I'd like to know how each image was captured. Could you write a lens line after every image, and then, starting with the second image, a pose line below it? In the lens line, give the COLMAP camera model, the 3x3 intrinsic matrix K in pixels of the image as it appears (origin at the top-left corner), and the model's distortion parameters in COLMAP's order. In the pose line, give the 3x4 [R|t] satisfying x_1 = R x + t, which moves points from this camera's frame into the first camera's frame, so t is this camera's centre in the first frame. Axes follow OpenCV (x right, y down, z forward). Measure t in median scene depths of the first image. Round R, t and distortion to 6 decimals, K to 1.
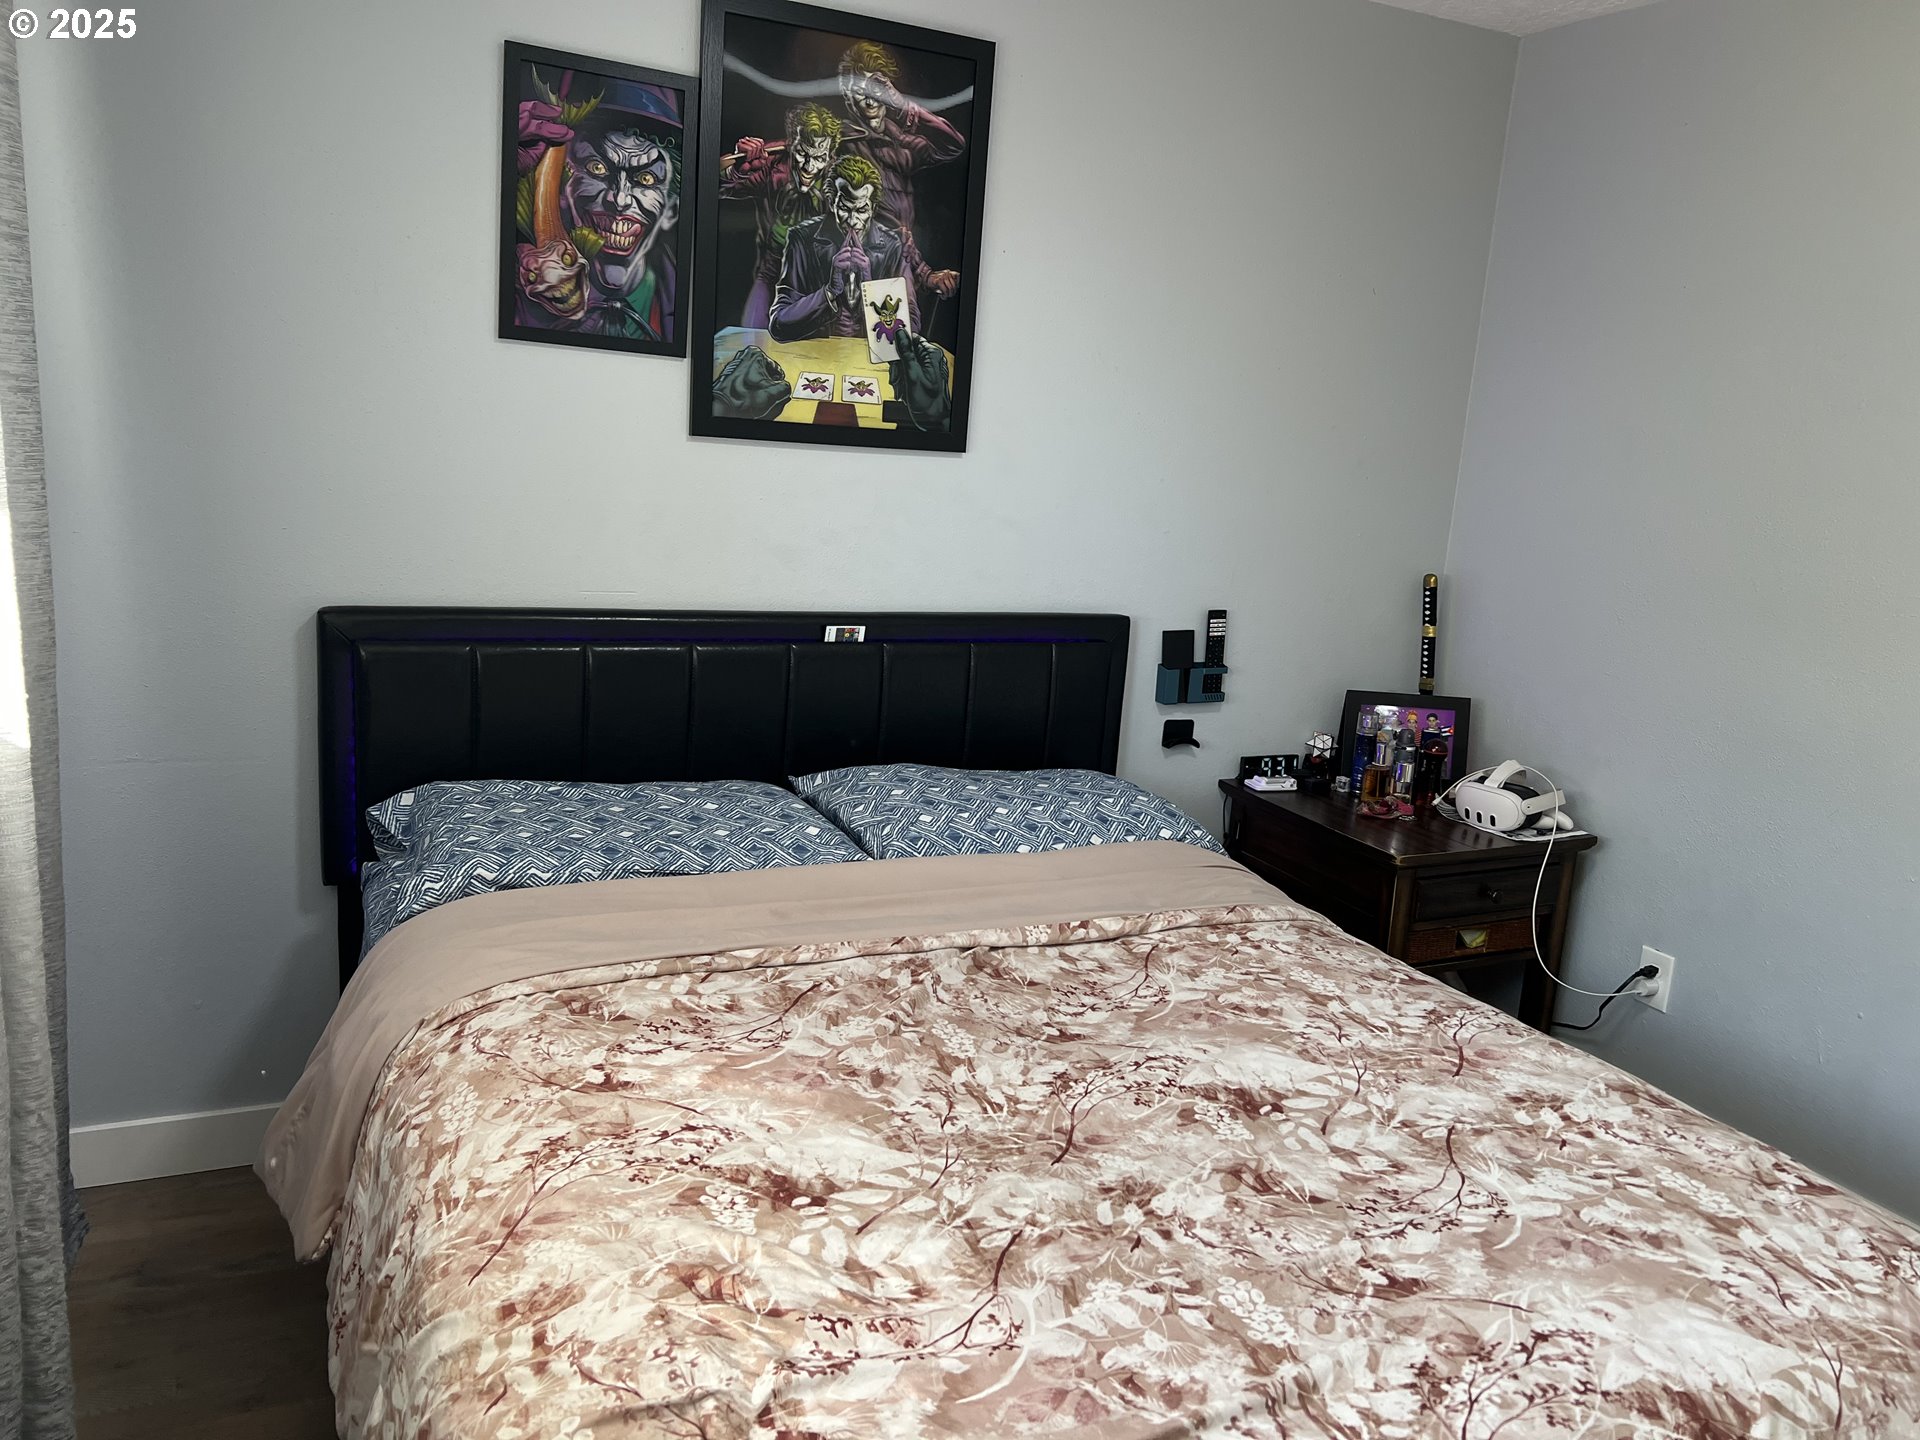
lens RADIAL K [[1467.3, 0, 963.0], [0, 1467.3, 721.5], [0, 0, 1]] dist [0.020560, -0.012578]
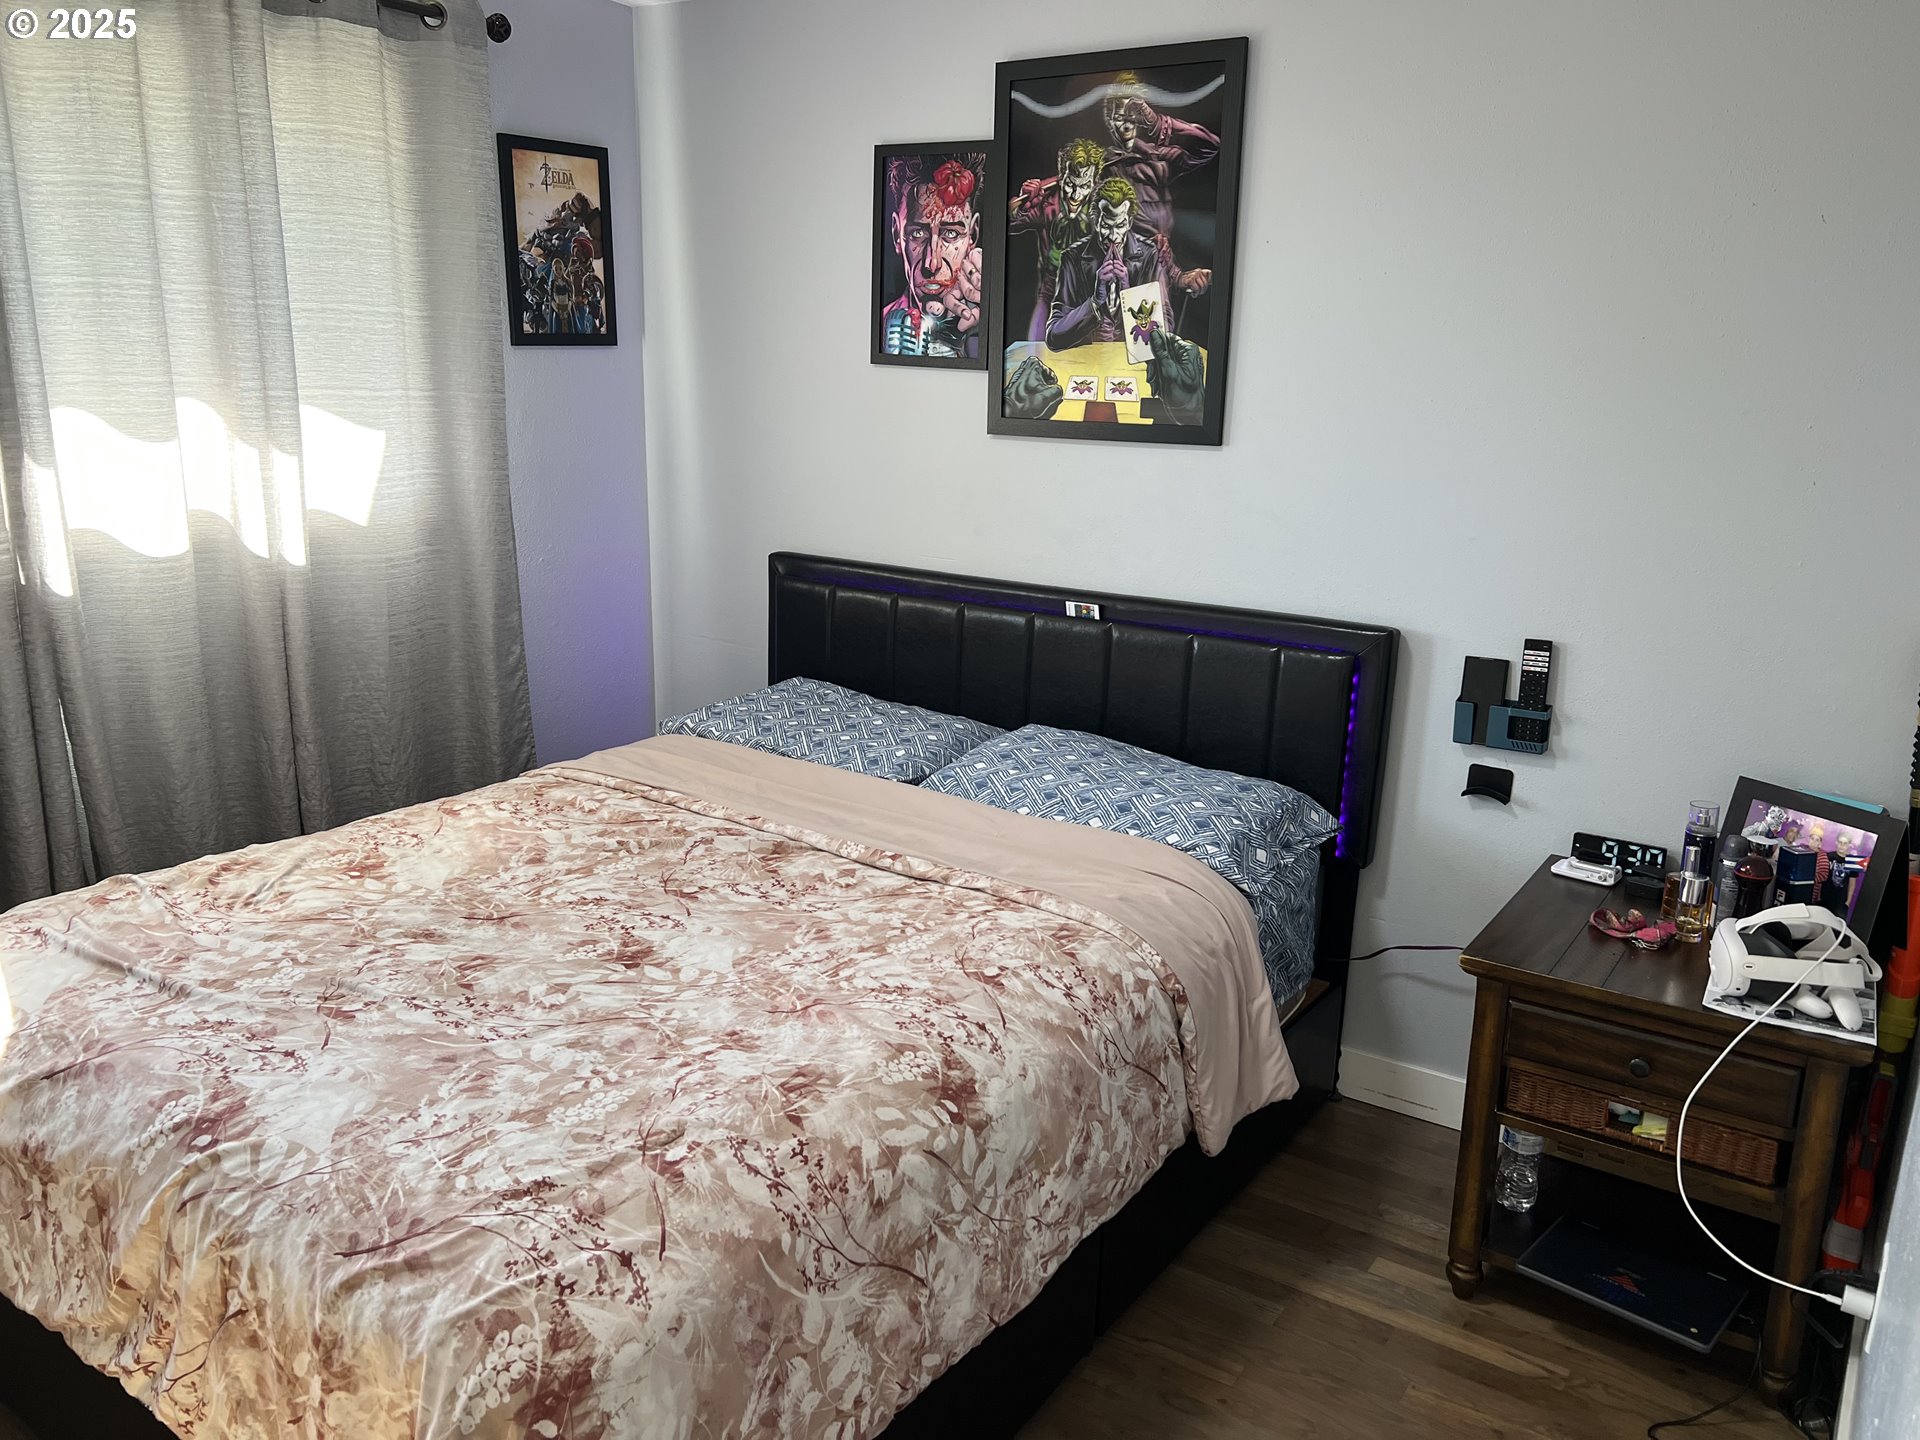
lens RADIAL K [[1467.3, 0, 962.3], [0, 1467.3, 720.6], [0, 0, 1]] dist [0.020560, -0.012578]
pose [[0.485551, 0.145399, -0.862032, 0.868084], [-0.170640, 0.982868, 0.069665, -0.040918], [0.857393, 0.113271, 0.502043, 0.388722]]
